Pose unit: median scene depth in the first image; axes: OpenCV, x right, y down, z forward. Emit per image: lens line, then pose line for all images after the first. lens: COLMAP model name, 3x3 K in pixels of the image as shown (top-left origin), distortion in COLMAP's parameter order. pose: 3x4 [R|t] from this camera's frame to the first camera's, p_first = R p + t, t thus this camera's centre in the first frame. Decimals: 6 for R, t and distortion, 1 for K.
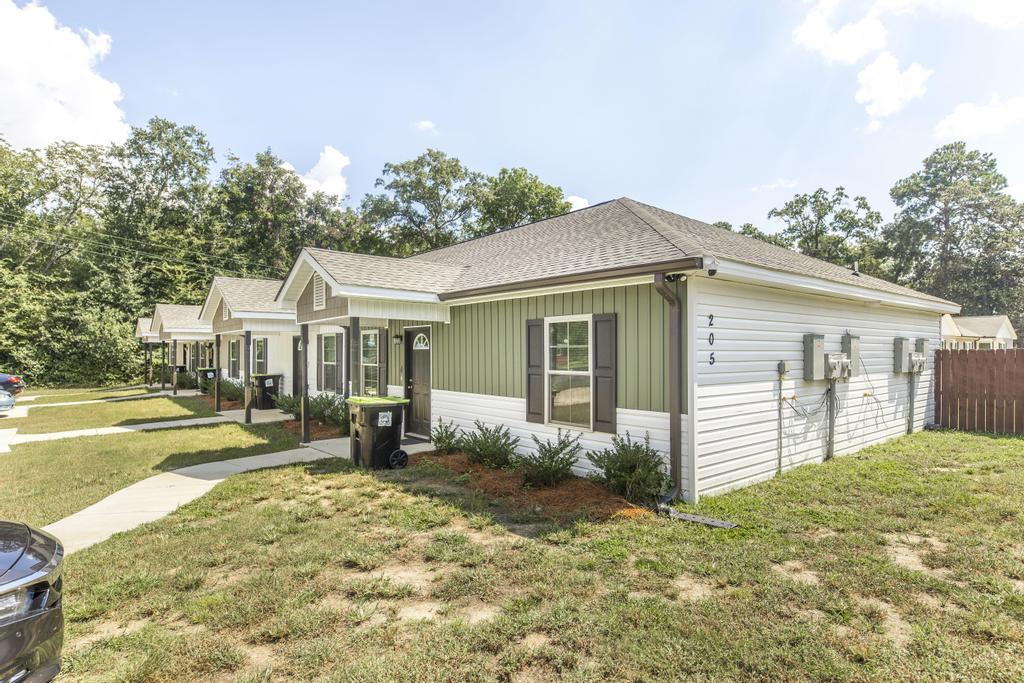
lens RADIAL K [[551.8, 0, 508.2], [0, 551.8, 344.7], [0, 0, 1]] dist [0.005633, -0.010600]
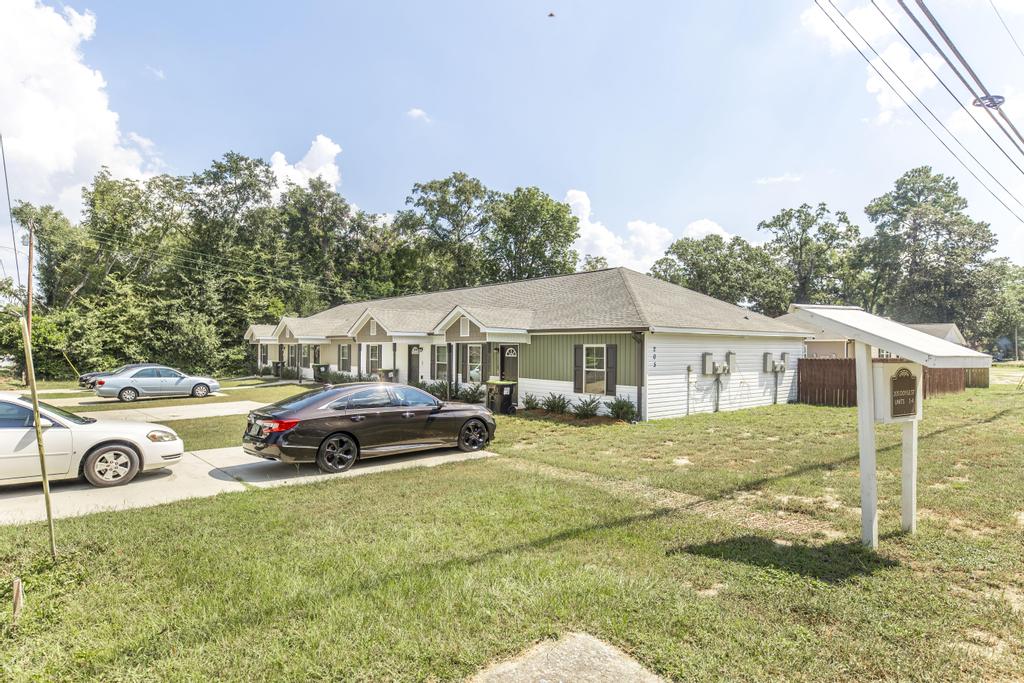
lens RADIAL K [[551.8, 0, 508.2], [0, 551.8, 344.7], [0, 0, 1]] dist [0.005633, -0.010600]
pose [[0.999962, 0.008475, -0.001974, -0.033622], [-0.008461, 0.999941, 0.006748, -0.008944], [0.002031, -0.006731, 0.999975, -0.174416]]
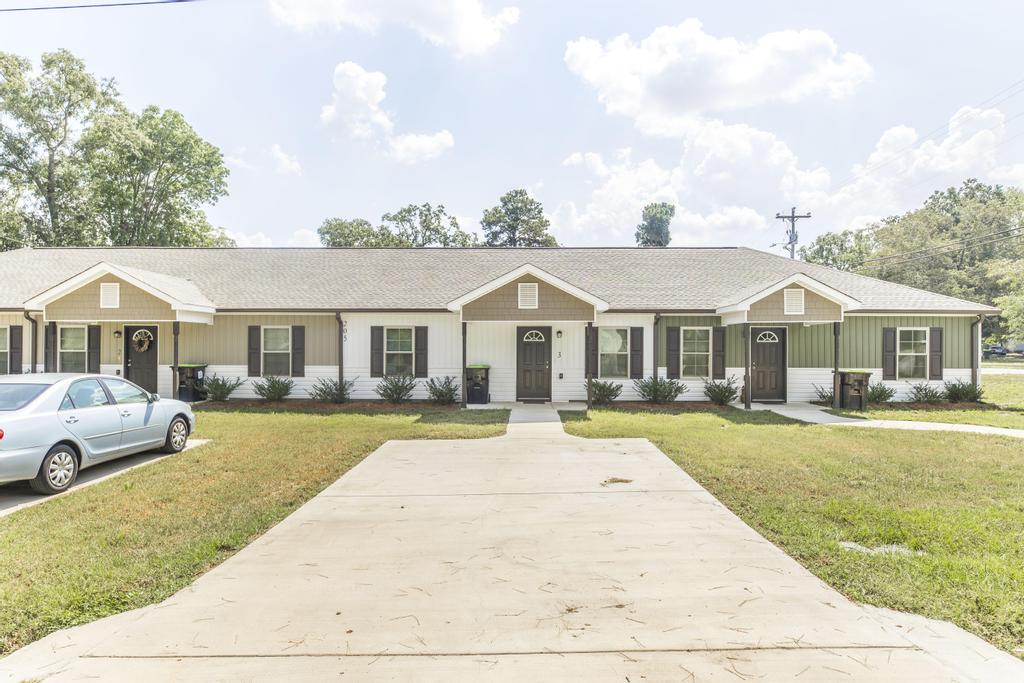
lens RADIAL K [[583.3, 0, 512.0], [0, 583.3, 341.5], [0, 0, 1]] dist [-0.003485, 0.000885]
pose [[0.654830, 0.010947, 0.755697, -0.406660], [-0.016181, 0.999869, -0.000462, 0.004450], [-0.755603, -0.011926, 0.654922, 0.110525]]
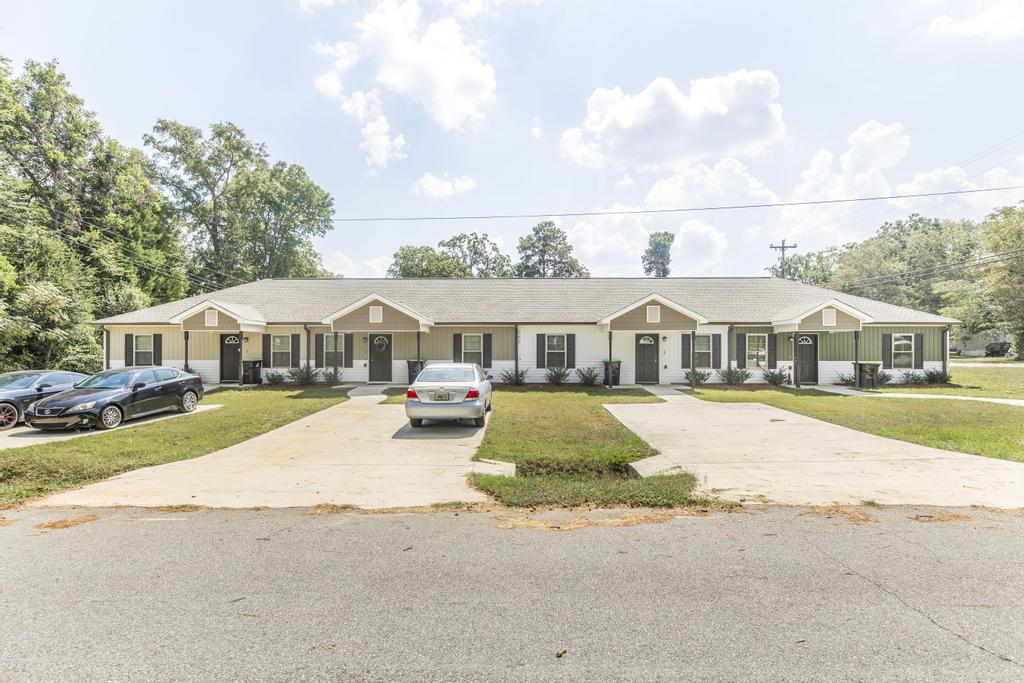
lens RADIAL K [[487.9, 0, 516.5], [0, 487.9, 342.4], [0, 0, 1]] dist [-0.001817, -0.000732]
pose [[0.658555, 0.009654, 0.752471, -0.544389], [-0.013475, 0.999909, -0.001035, 0.004791], [-0.752412, -0.009458, 0.658625, 0.130915]]
